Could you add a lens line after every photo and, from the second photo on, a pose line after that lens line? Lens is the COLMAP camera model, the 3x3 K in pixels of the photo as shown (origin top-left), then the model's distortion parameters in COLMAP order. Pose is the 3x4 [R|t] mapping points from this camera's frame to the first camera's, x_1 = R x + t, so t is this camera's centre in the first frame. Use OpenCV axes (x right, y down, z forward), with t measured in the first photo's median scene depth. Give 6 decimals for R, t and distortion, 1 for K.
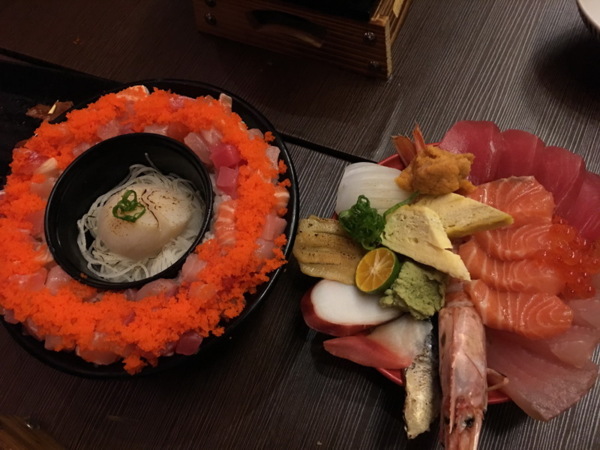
lens RADIAL K [[497.0, 0, 300.0], [0, 497.0, 225.0], [0, 0, 1]] dist [0.006396, -0.086565]
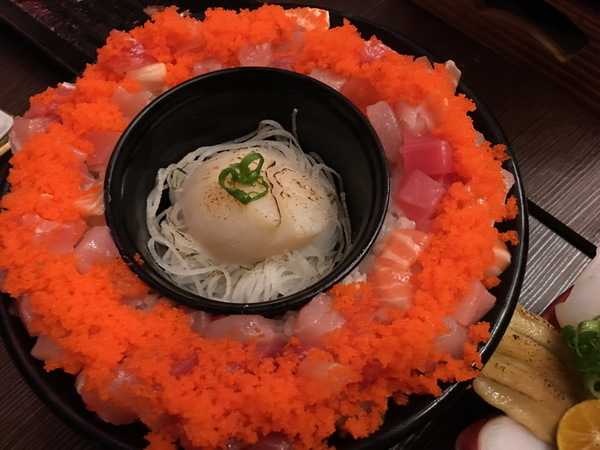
lens RADIAL K [[518.6, 0, 291.3], [0, 518.6, 223.0], [0, 0, 1]] dist [-0.024048, -0.007216]
pose [[0.922634, 0.367268, -0.117729, -0.197743], [-0.372502, 0.927688, -0.025257, 0.010449], [0.099939, 0.067157, 0.992725, 0.378129]]
